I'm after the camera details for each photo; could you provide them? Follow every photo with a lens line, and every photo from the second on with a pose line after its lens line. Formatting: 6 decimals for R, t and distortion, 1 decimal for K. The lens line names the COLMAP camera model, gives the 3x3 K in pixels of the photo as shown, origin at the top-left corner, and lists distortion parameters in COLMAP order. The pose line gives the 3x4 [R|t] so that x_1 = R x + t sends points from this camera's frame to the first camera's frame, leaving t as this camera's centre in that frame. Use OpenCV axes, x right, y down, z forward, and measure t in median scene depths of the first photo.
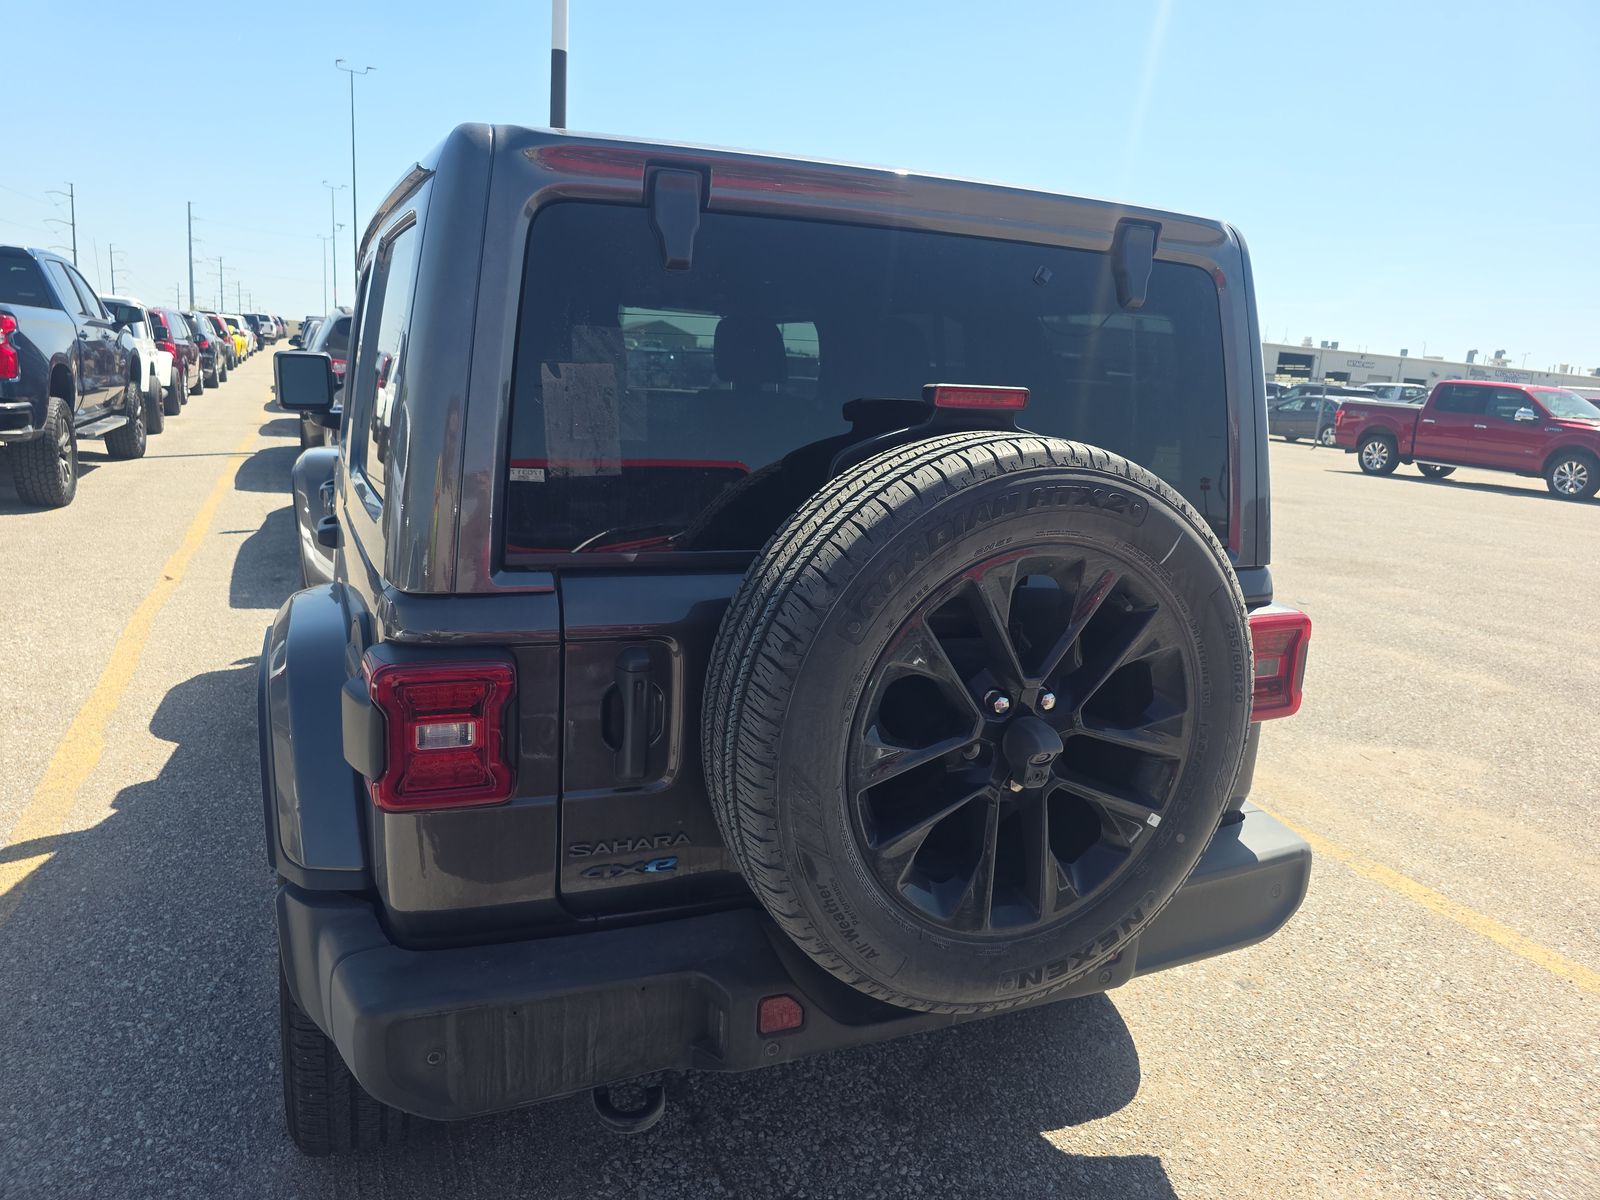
lens RADIAL K [[1055.7, 0, 800.0], [0, 1055.7, 600.0], [0, 0, 1]] dist [0.051001, -0.045244]
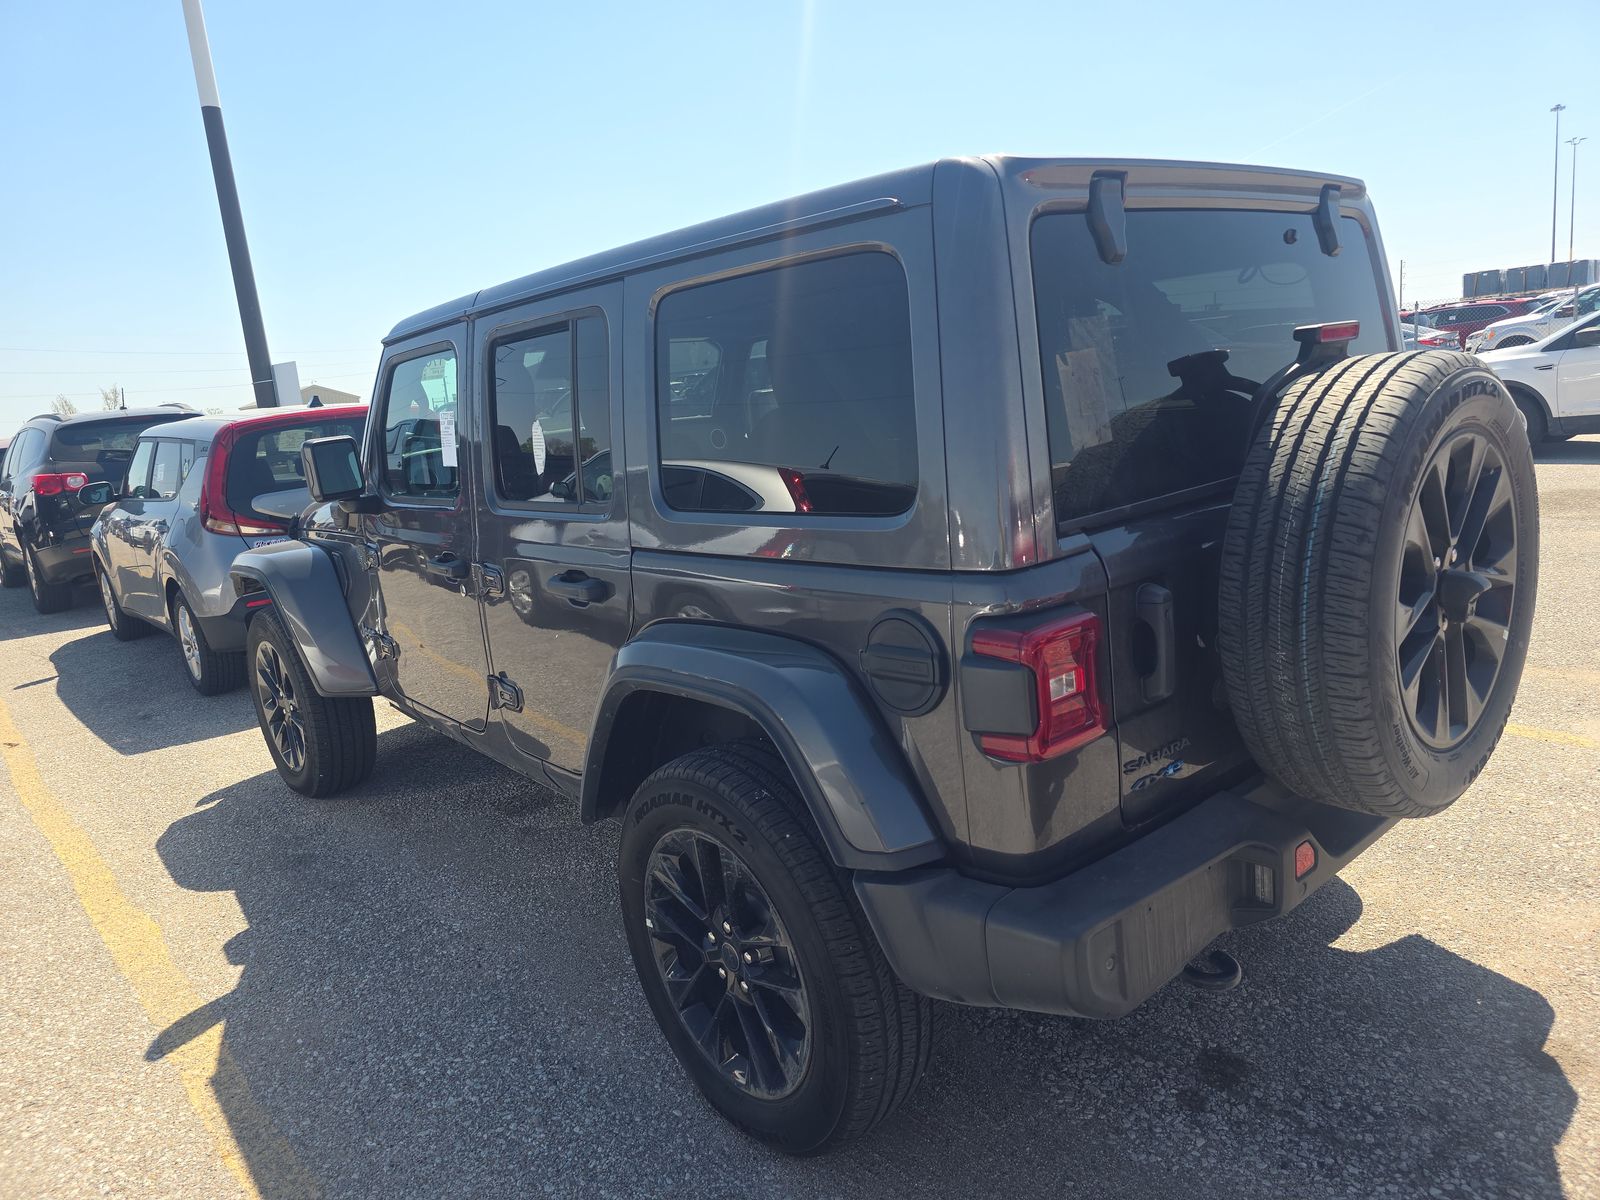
lens RADIAL K [[1055.7, 0, 800.0], [0, 1055.7, 600.0], [0, 0, 1]] dist [0.051001, -0.045244]
pose [[0.939370, -0.209582, 0.271403, -0.841738], [0.214281, 0.976691, 0.012557, -0.035339], [-0.267709, 0.046361, 0.962384, -0.025377]]
